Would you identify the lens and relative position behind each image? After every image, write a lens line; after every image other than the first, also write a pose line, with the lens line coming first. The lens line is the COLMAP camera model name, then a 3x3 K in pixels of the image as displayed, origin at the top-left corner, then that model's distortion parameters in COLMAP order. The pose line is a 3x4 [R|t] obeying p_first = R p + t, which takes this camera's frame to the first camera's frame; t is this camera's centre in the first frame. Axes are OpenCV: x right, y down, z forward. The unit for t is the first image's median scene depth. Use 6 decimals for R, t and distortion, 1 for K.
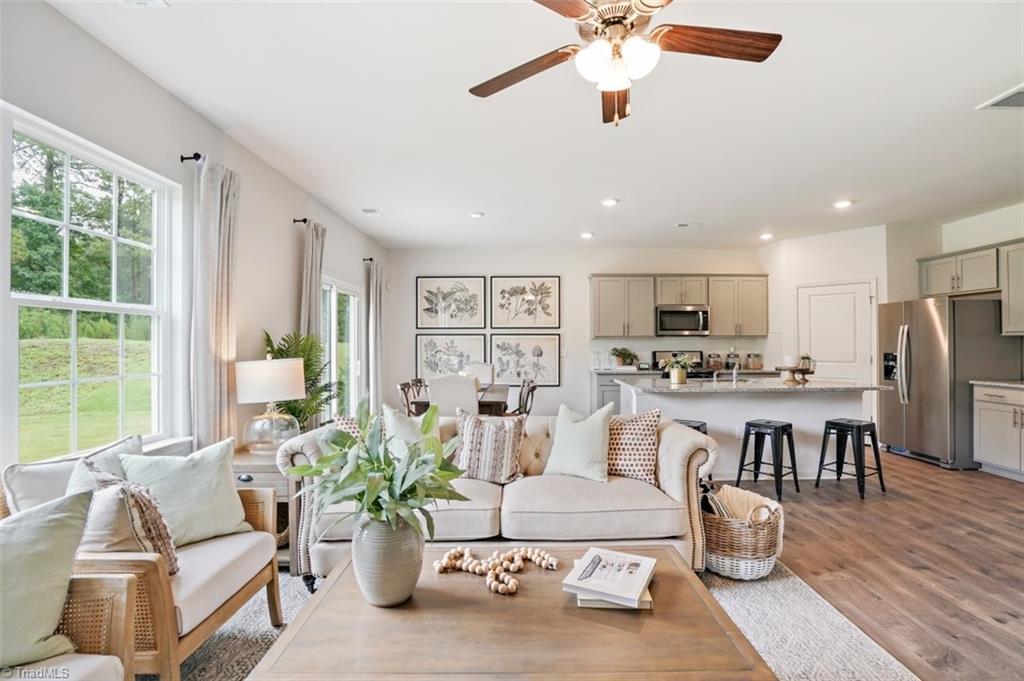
lens RADIAL K [[473.1, 0, 512.9], [0, 473.1, 335.1], [0, 0, 1]] dist [-0.056248, 0.022736]
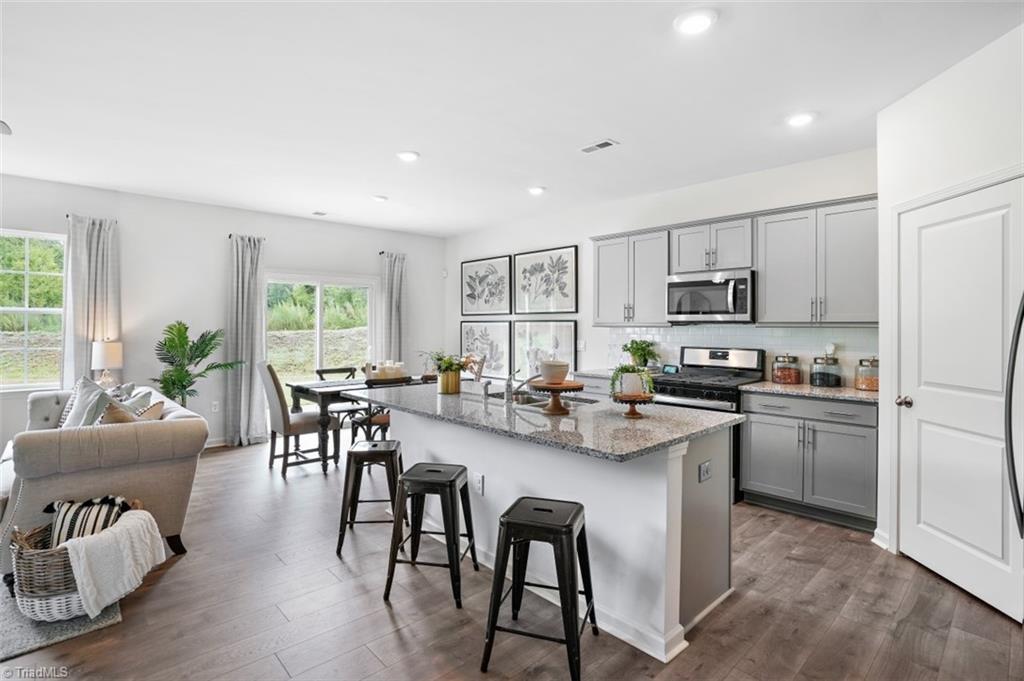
lens RADIAL K [[498.1, 0, 501.7], [0, 498.1, 325.5], [0, 0, 1]] dist [-0.048140, 0.018546]
pose [[0.680016, 0.002406, -0.733194, 0.624480], [0.005885, 0.999945, 0.008739, -0.001543], [0.733174, -0.010257, 0.679964, 0.368673]]
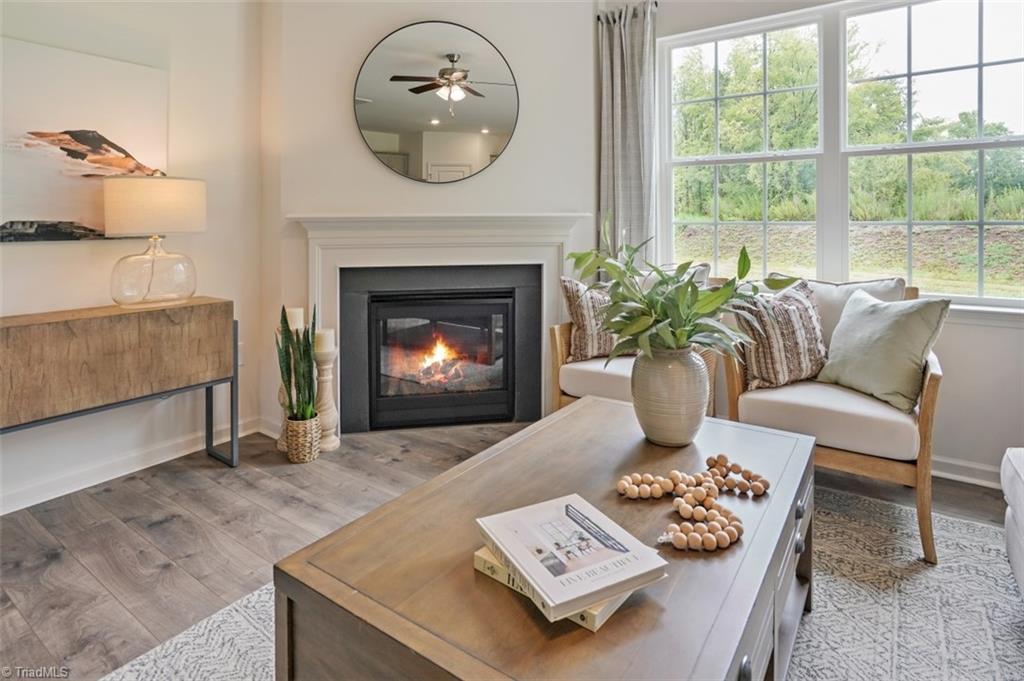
lens RADIAL K [[552.4, 0, 510.8], [0, 552.4, 218.5], [0, 0, 1]] dist [-0.016450, 0.002353]
pose [[-0.570984, 0.000405, -0.820961, 0.174176], [0.022159, 0.999643, -0.014919, 0.027752], [0.820662, -0.026710, -0.570789, 0.294142]]
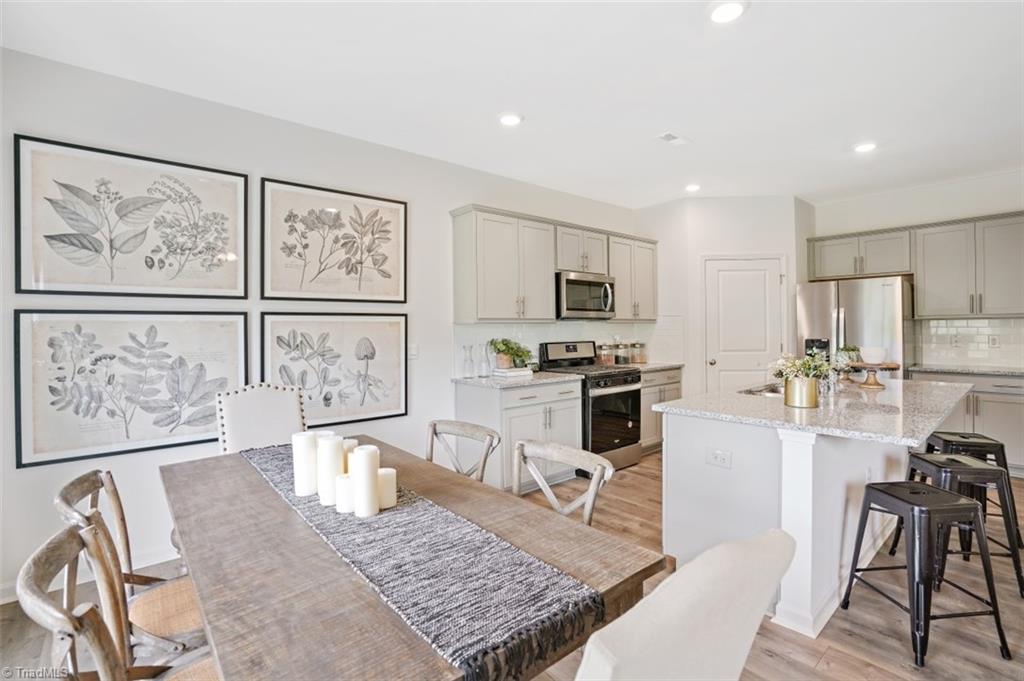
lens RADIAL K [[480.4, 0, 513.7], [0, 480.4, 328.4], [0, 0, 1]] dist [-0.062042, 0.026604]
pose [[0.747308, -0.006435, 0.664446, -0.164268], [-0.002749, 0.999915, 0.012775, 0.006450], [-0.664472, -0.011373, 0.747227, 0.543106]]
